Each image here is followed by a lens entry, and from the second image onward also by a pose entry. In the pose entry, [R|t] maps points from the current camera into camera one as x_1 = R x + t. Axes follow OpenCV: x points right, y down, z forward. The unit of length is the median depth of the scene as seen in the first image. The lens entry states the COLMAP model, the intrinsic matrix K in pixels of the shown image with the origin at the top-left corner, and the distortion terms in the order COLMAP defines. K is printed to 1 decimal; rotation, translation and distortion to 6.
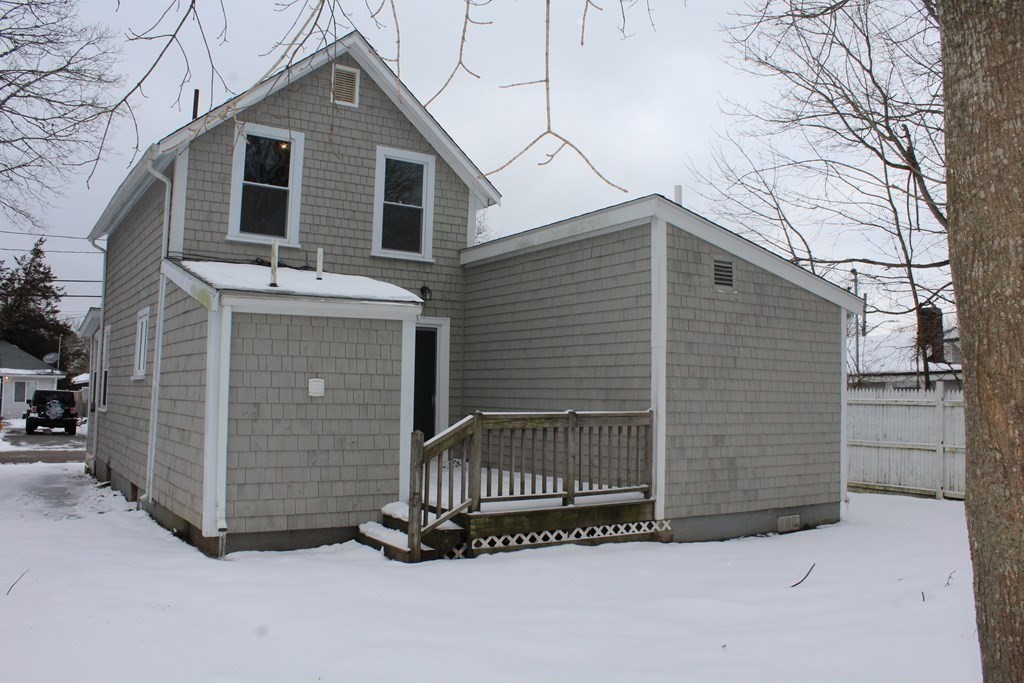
lens RADIAL K [[861.6, 0, 512.0], [0, 861.6, 341.5], [0, 0, 1]] dist [-0.159307, 0.152843]
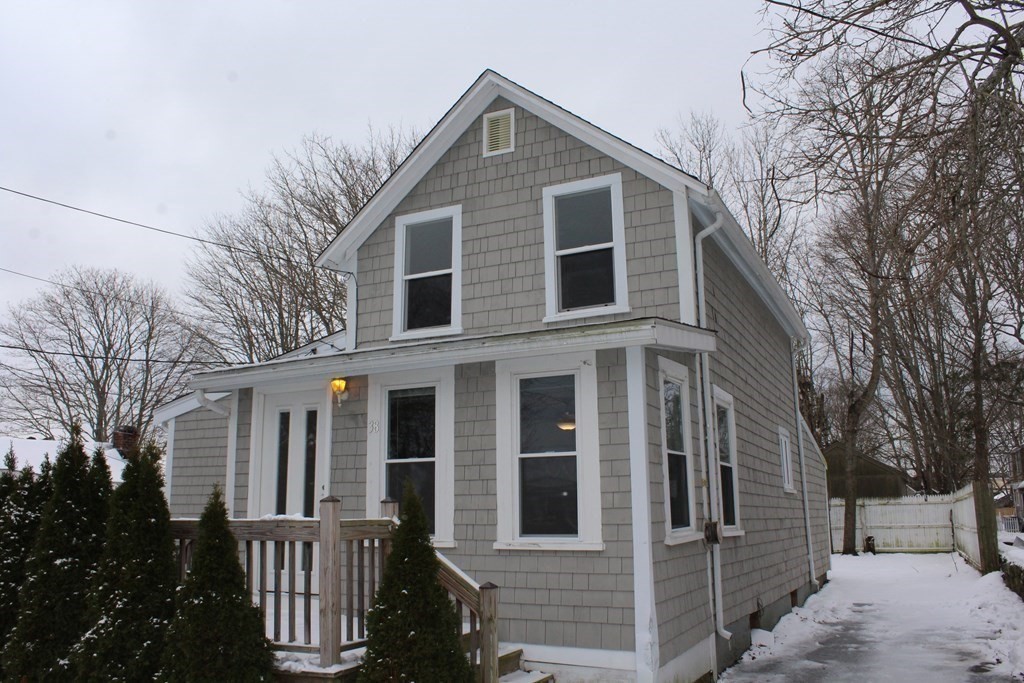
lens RADIAL K [[861.6, 0, 512.0], [0, 861.6, 341.5], [0, 0, 1]] dist [-0.159307, 0.152843]
pose [[0.529487, -0.210080, -0.821894, 0.467084], [0.084724, 0.977103, -0.195171, 0.068029], [0.844076, 0.033707, 0.535162, 0.565101]]
